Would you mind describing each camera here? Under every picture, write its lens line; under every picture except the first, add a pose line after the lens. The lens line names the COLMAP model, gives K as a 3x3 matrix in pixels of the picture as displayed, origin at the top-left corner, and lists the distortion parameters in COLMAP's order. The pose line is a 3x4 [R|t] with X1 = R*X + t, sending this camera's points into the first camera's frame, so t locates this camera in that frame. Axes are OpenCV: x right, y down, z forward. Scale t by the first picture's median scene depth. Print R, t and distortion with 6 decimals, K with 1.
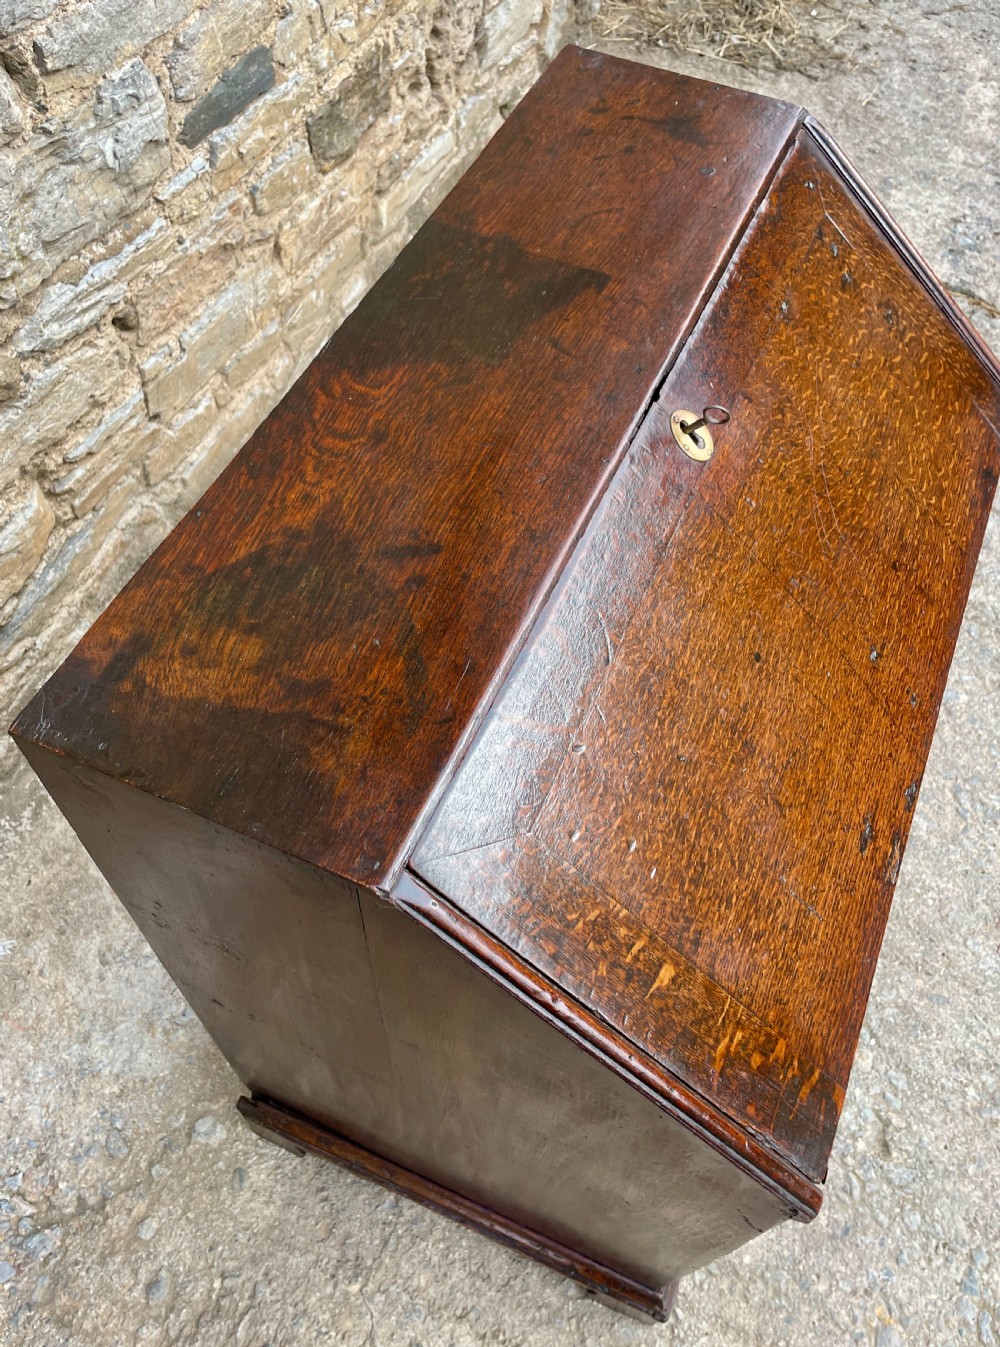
lens RADIAL K [[1091.1, 0, 512.9], [0, 1091.1, 640.2], [0, 0, 1]] dist [0.087635, -0.134069]
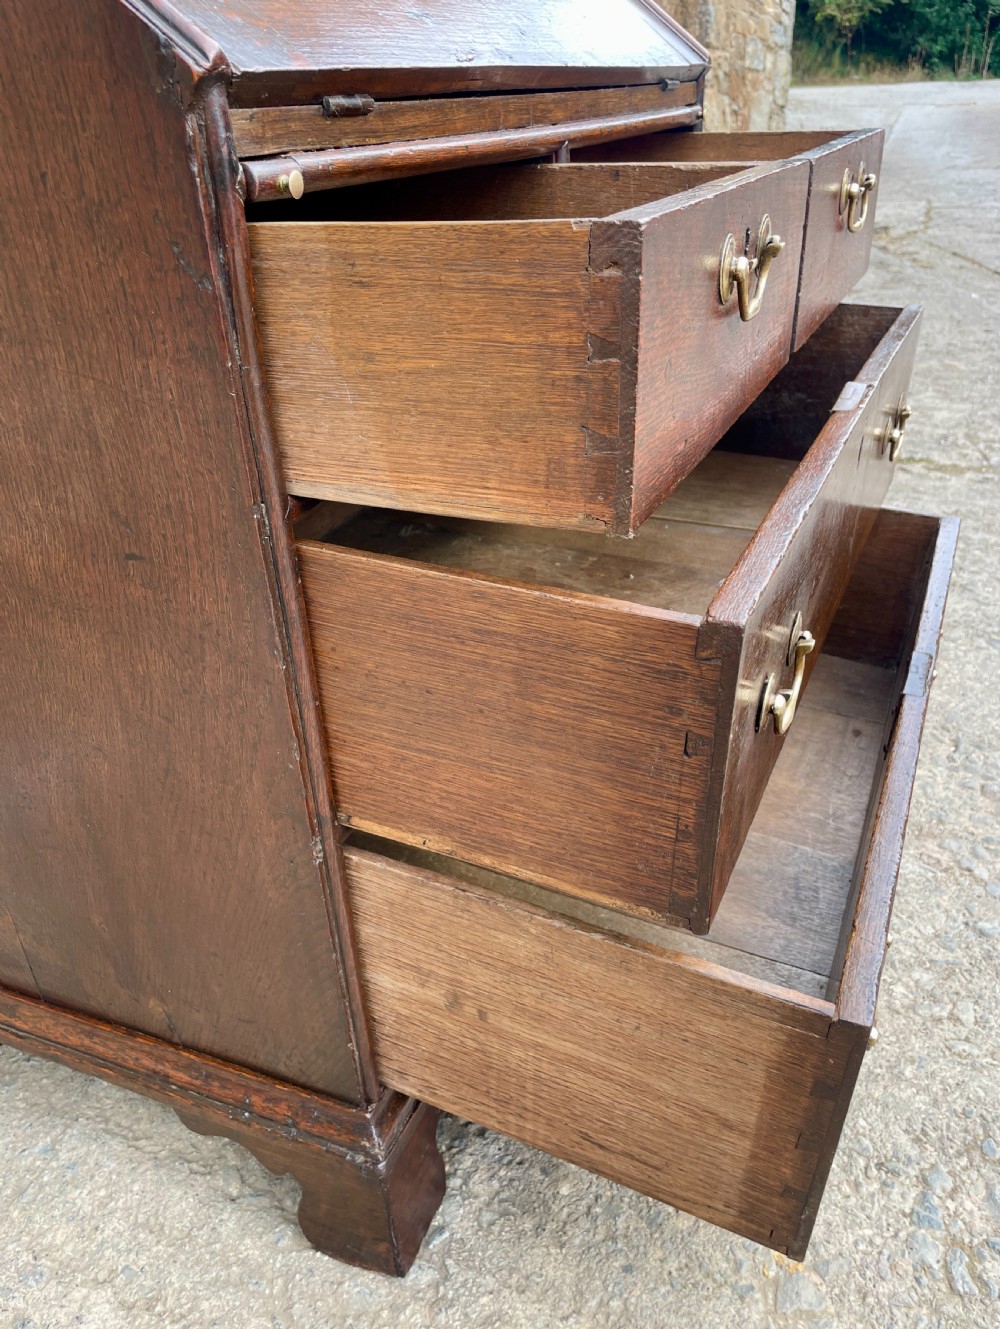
lens RADIAL K [[1055.2, 0, 518.6], [0, 1055.2, 660.0], [0, 0, 1]] dist [0.093095, -0.139644]
pose [[0.996361, -0.078231, -0.033848, 0.225933], [0.054187, 0.887838, -0.456954, 0.559922], [0.065799, 0.453457, 0.888846, 0.298114]]
